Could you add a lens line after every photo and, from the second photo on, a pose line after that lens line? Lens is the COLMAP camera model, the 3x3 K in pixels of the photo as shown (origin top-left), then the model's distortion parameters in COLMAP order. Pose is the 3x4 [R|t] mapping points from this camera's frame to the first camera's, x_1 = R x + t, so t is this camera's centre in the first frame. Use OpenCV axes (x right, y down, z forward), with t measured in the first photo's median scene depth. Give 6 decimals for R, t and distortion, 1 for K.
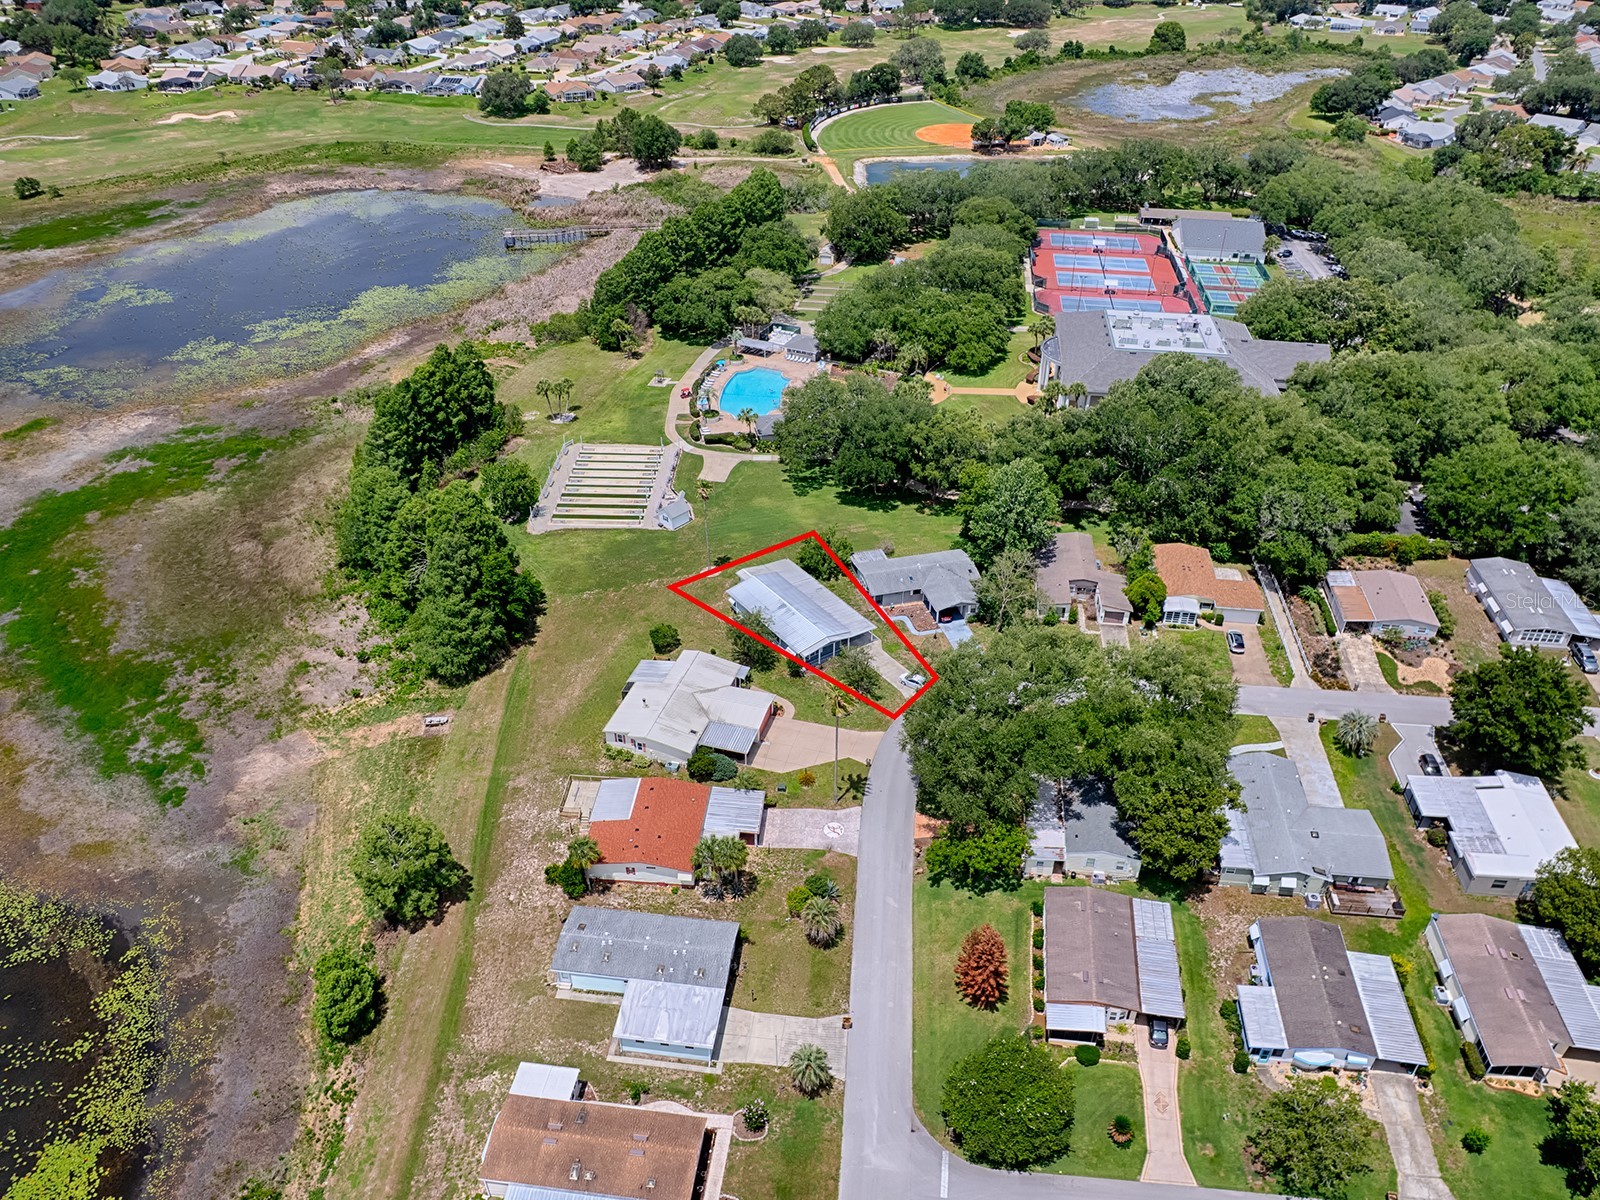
lens RADIAL K [[1155.0, 0, 806.4], [0, 1155.0, 615.0], [0, 0, 1]] dist [-0.091662, 0.084136]
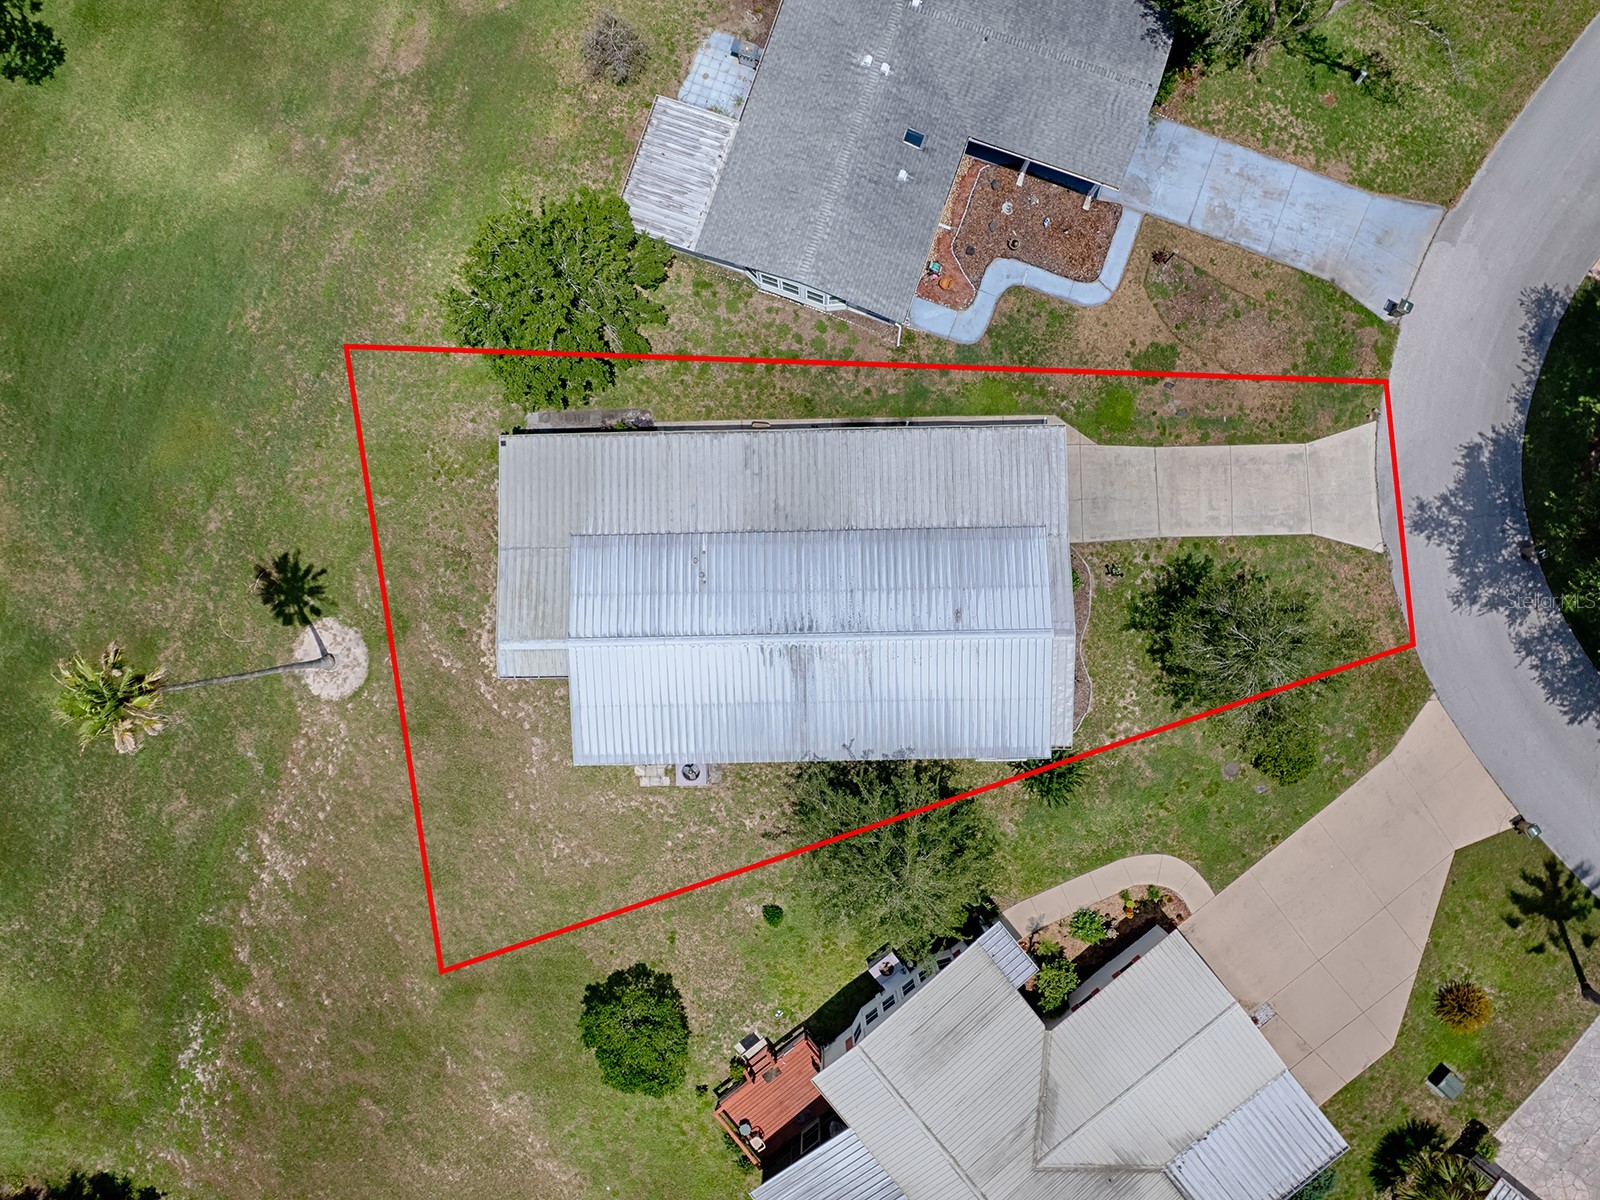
lens RADIAL K [[1155.0, 0, 806.4], [0, 1155.0, 615.0], [0, 0, 1]] dist [-0.091662, 0.084136]
pose [[0.563967, -0.825545, -0.020421, -0.004701], [0.482971, 0.309679, 0.819047, -0.184108], [-0.669836, -0.471778, 0.573363, 0.689688]]
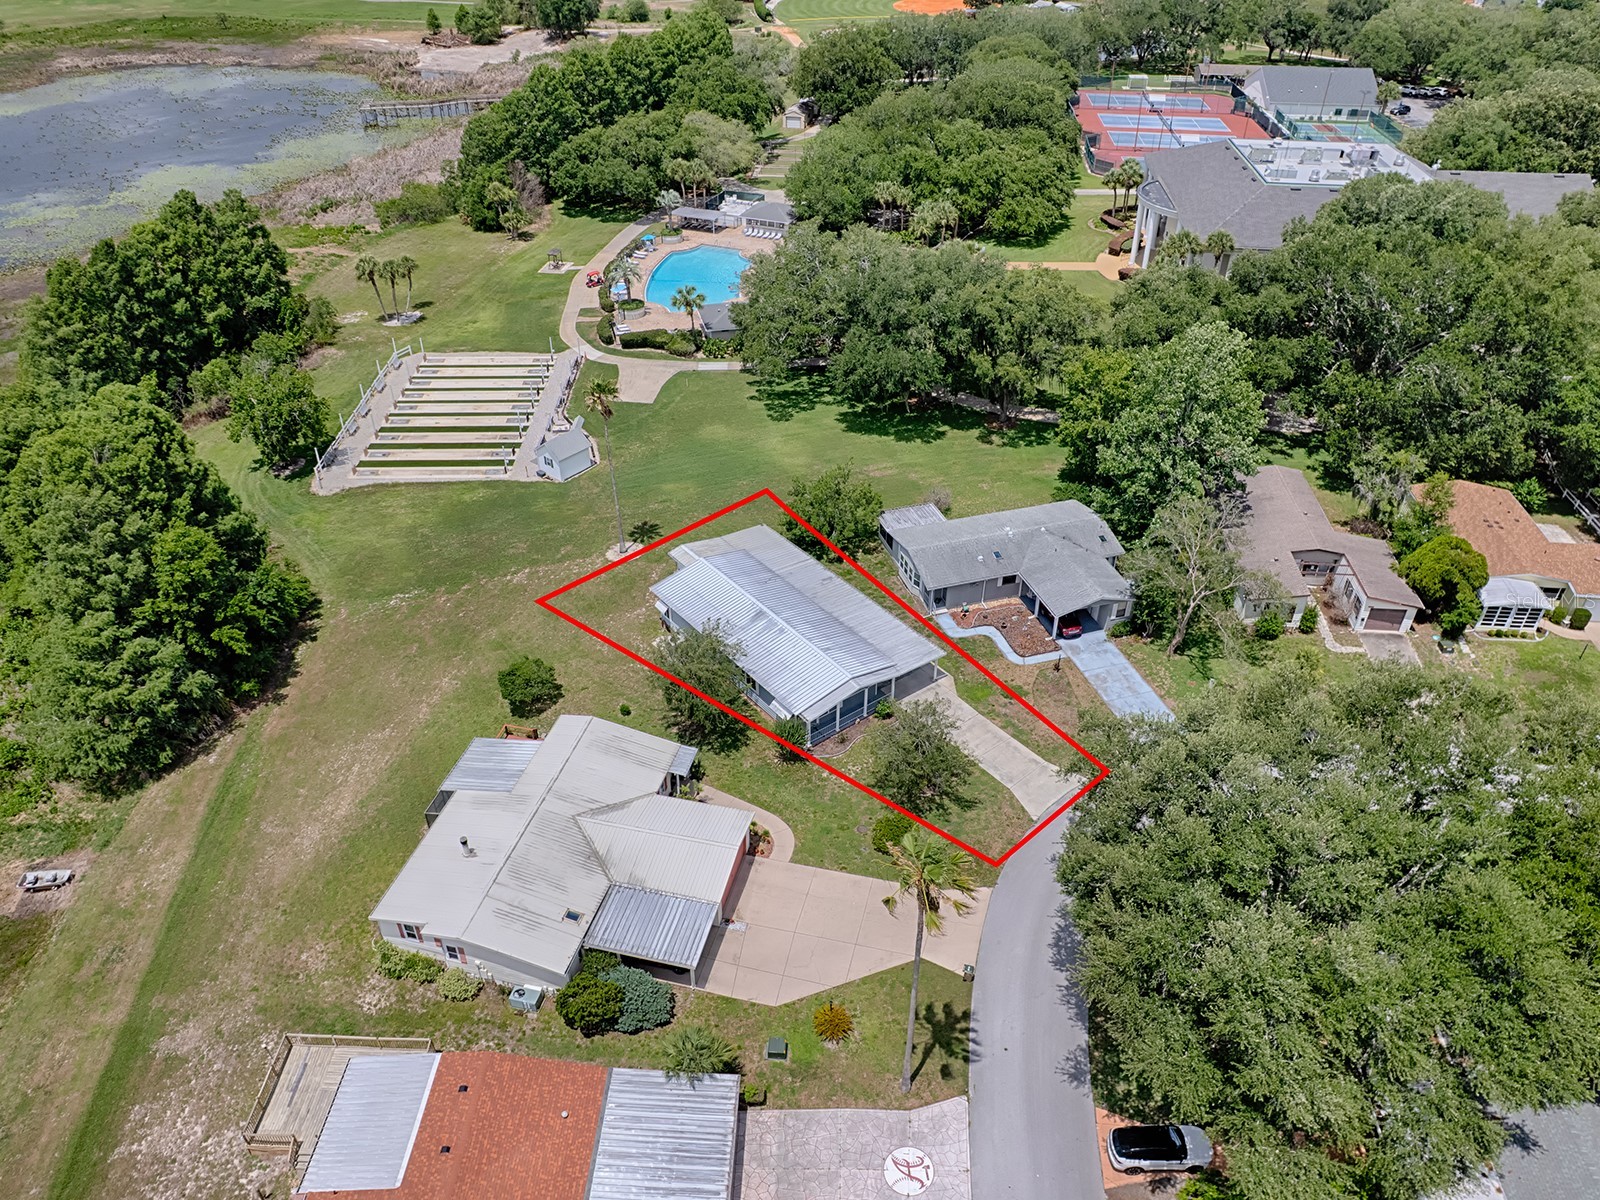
lens RADIAL K [[1155.0, 0, 806.4], [0, 1155.0, 615.0], [0, 0, 1]] dist [-0.091662, 0.084136]
pose [[0.998979, -0.027473, 0.035870, -0.014778], [0.026685, 0.999396, 0.022282, -0.015435], [-0.036460, -0.021302, 0.999108, 0.396646]]
